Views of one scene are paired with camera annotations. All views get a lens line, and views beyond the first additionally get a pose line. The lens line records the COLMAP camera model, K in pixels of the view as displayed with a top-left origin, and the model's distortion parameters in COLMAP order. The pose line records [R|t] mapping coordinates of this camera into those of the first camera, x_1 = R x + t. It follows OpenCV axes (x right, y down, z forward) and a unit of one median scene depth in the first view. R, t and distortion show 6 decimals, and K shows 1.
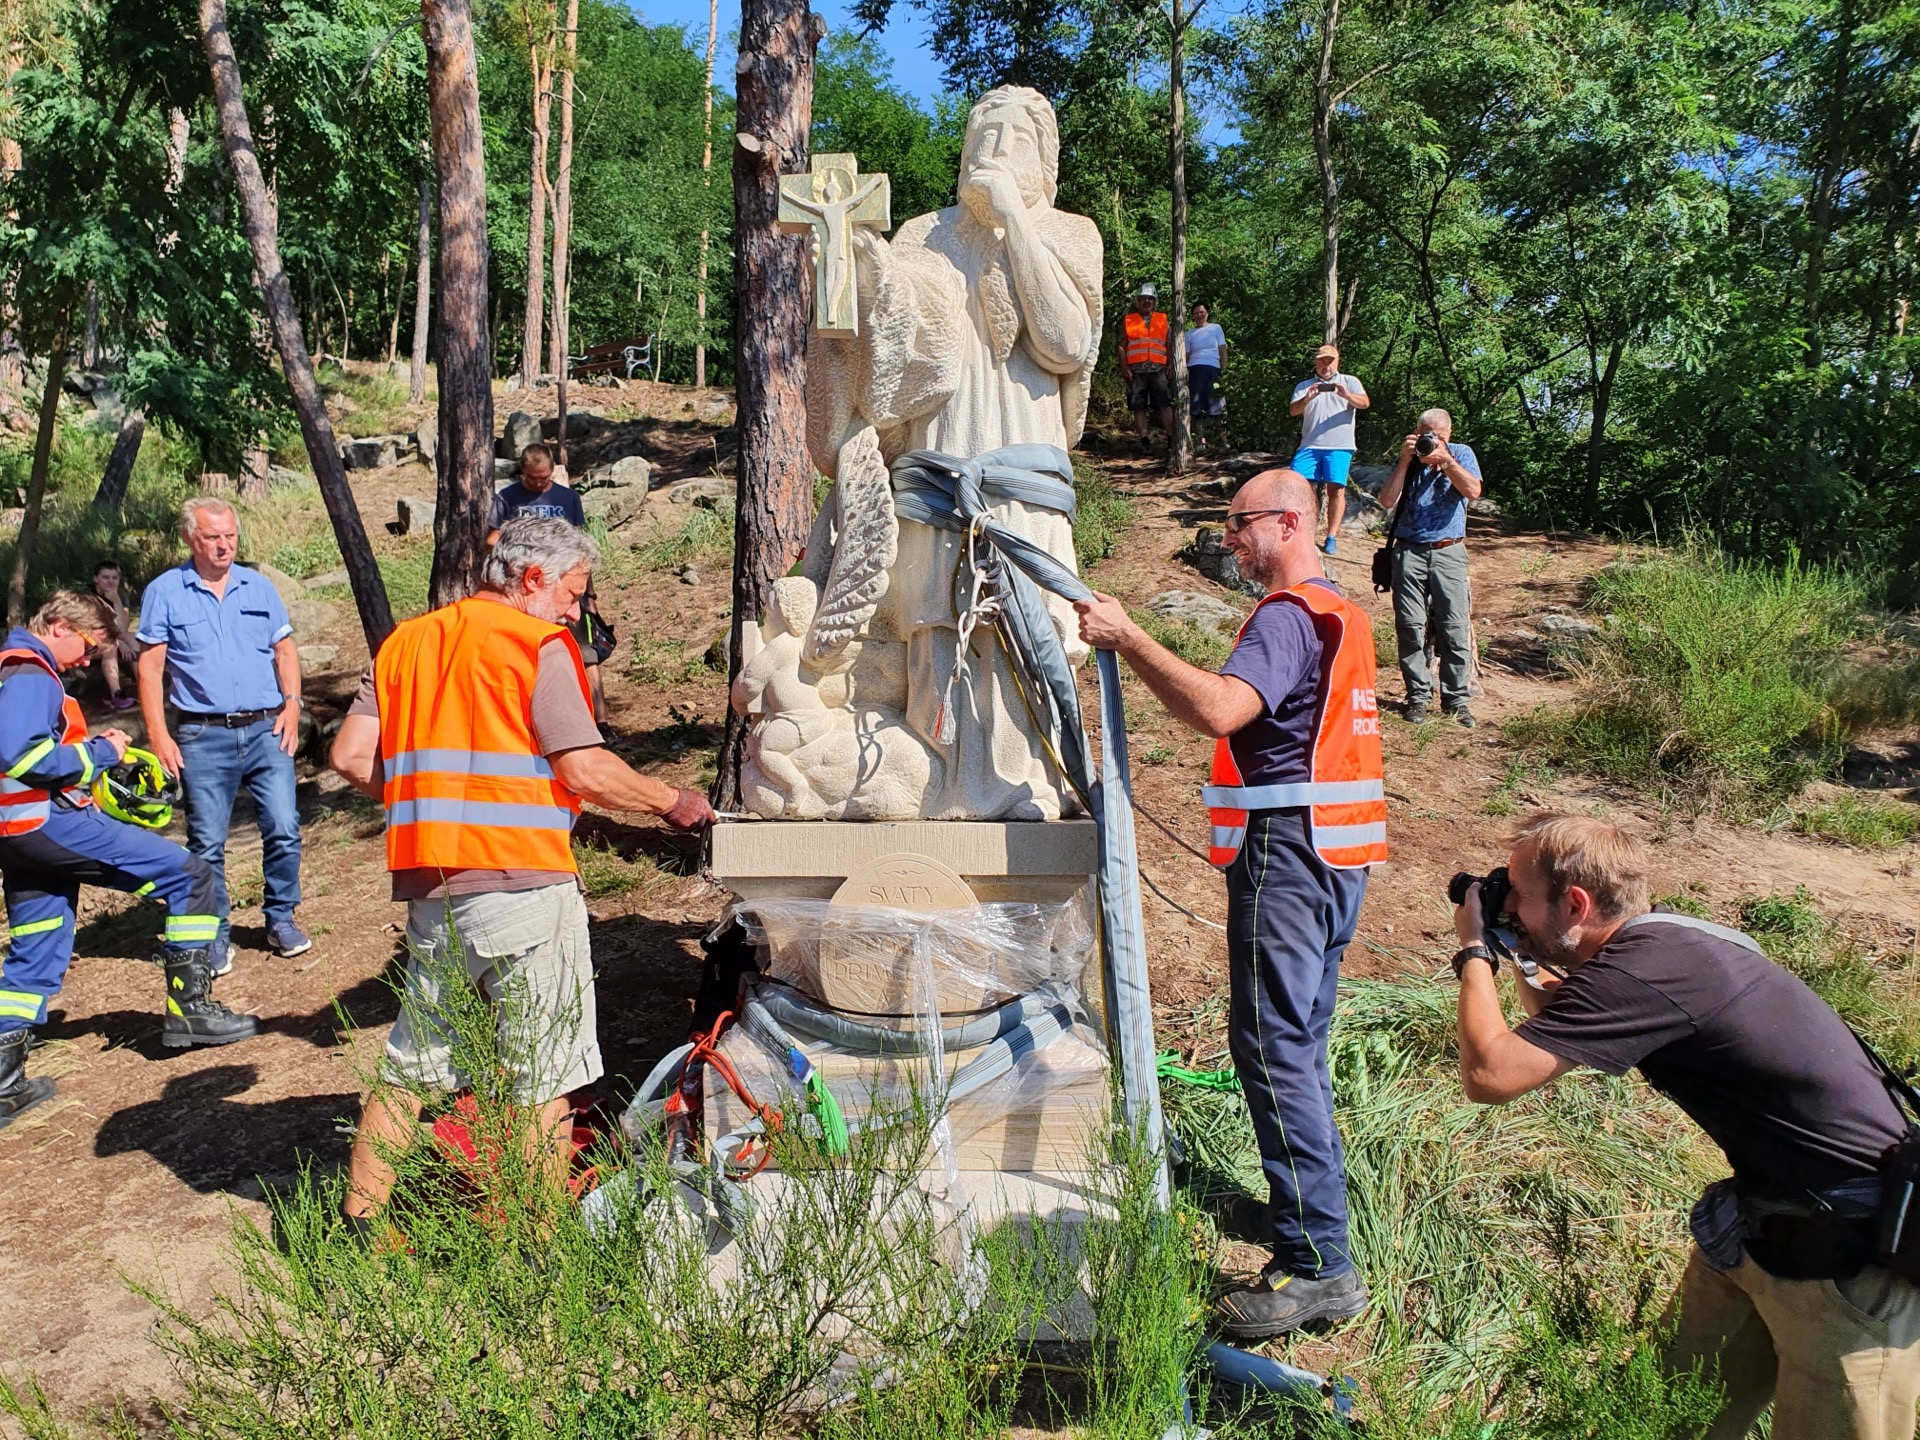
lens RADIAL K [[1463.6, 0, 960.0], [0, 1463.6, 720.0], [0, 0, 1]] dist [0.066431, -0.070664]
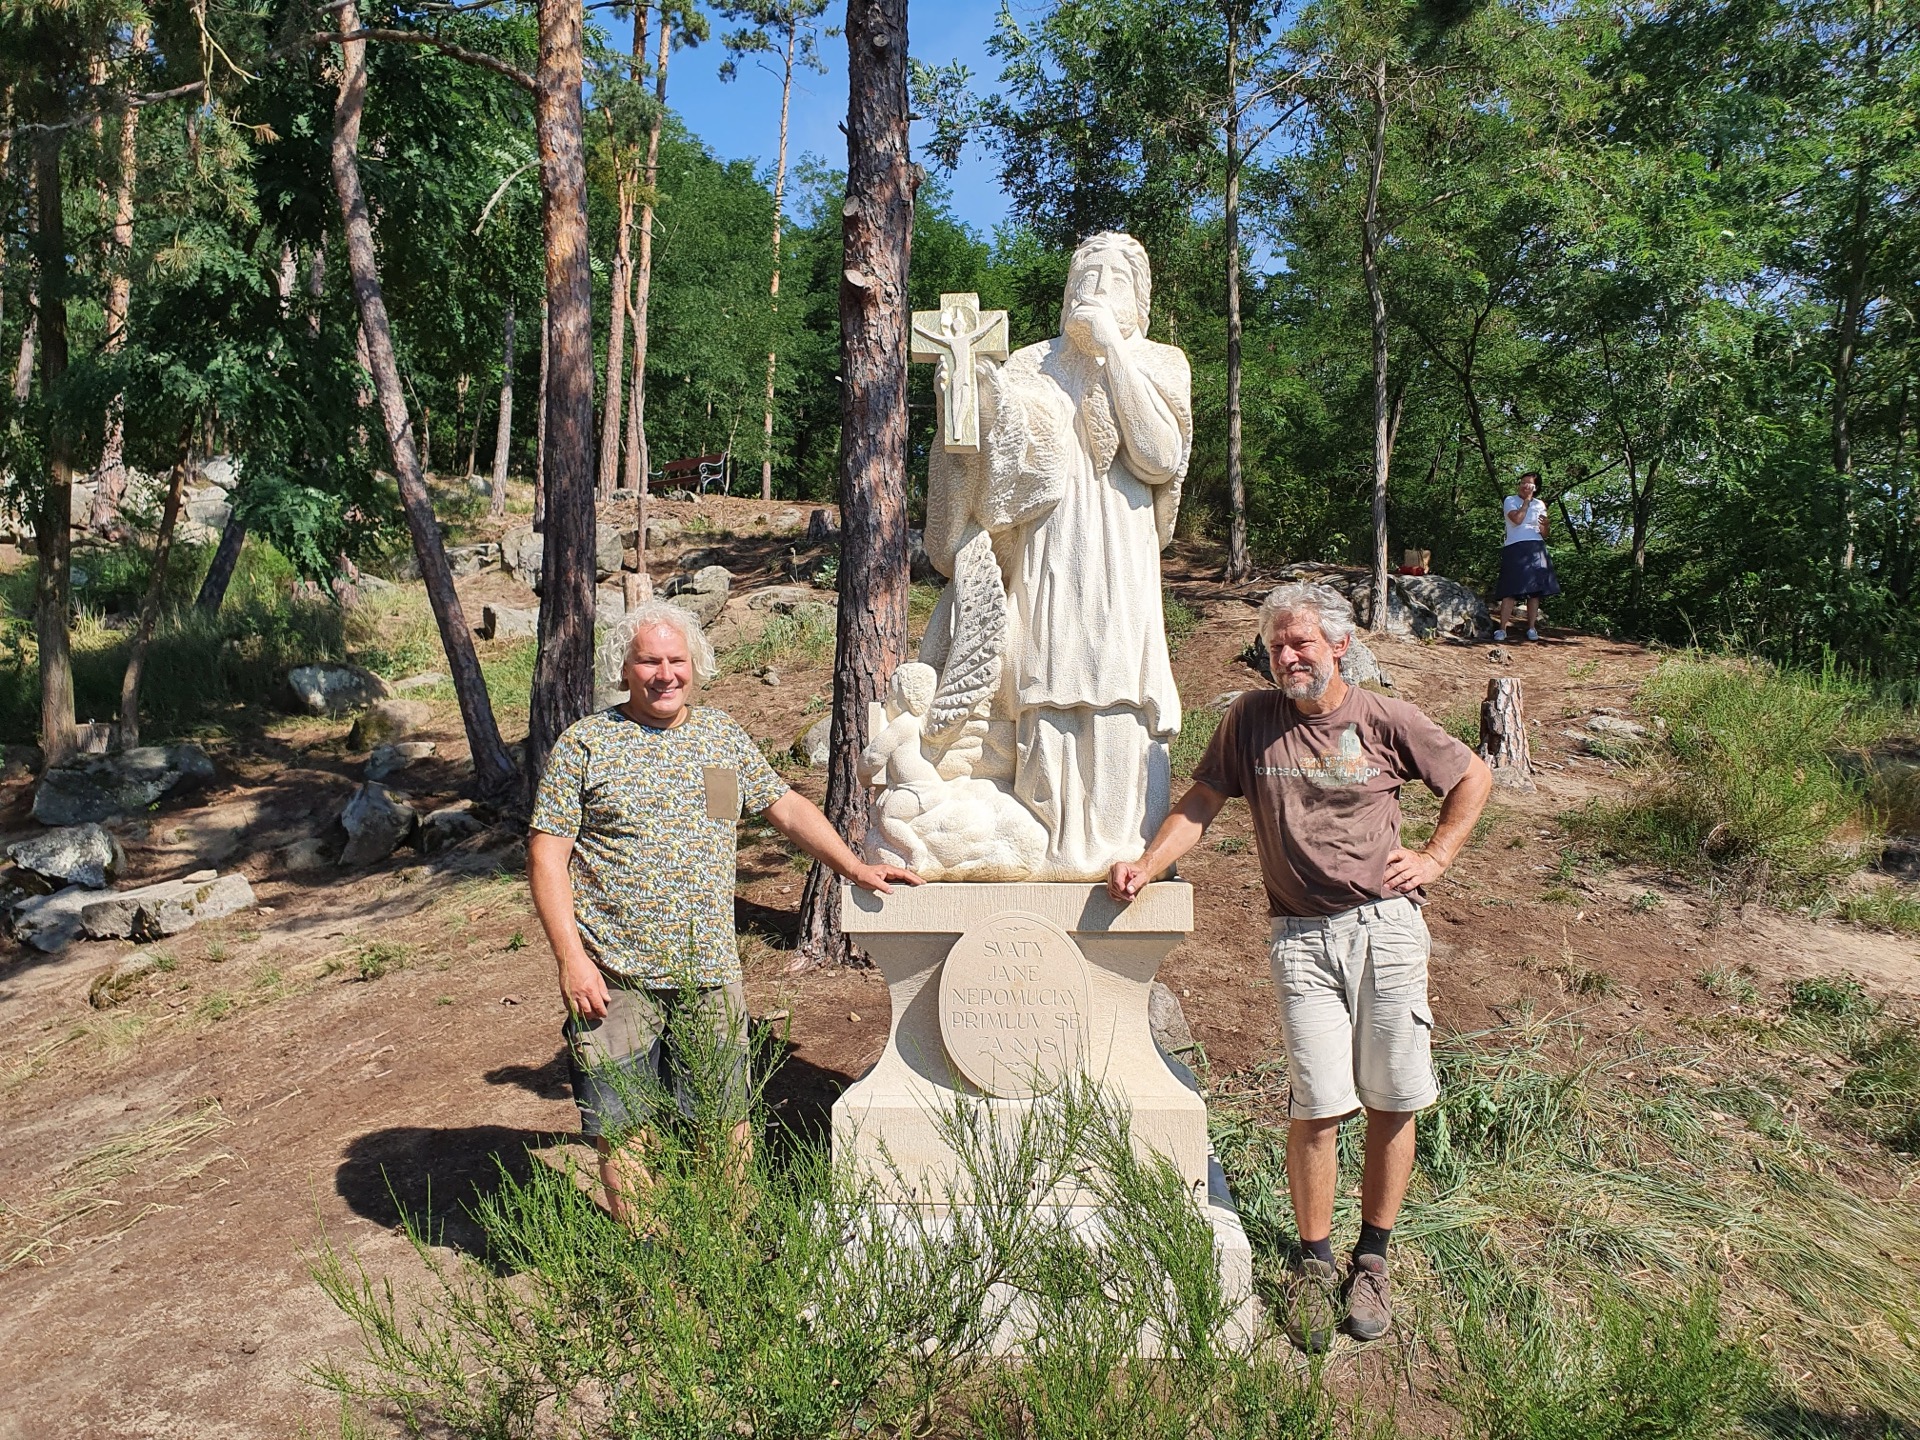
lens RADIAL K [[1525.8, 0, 963.7], [0, 1525.8, 744.0], [0, 0, 1]] dist [0.165279, -0.308760]
pose [[0.999978, 0.003376, -0.005673, -0.046851], [-0.003766, 0.997533, -0.070100, 0.030855], [0.005422, 0.070120, 0.997524, -0.106983]]
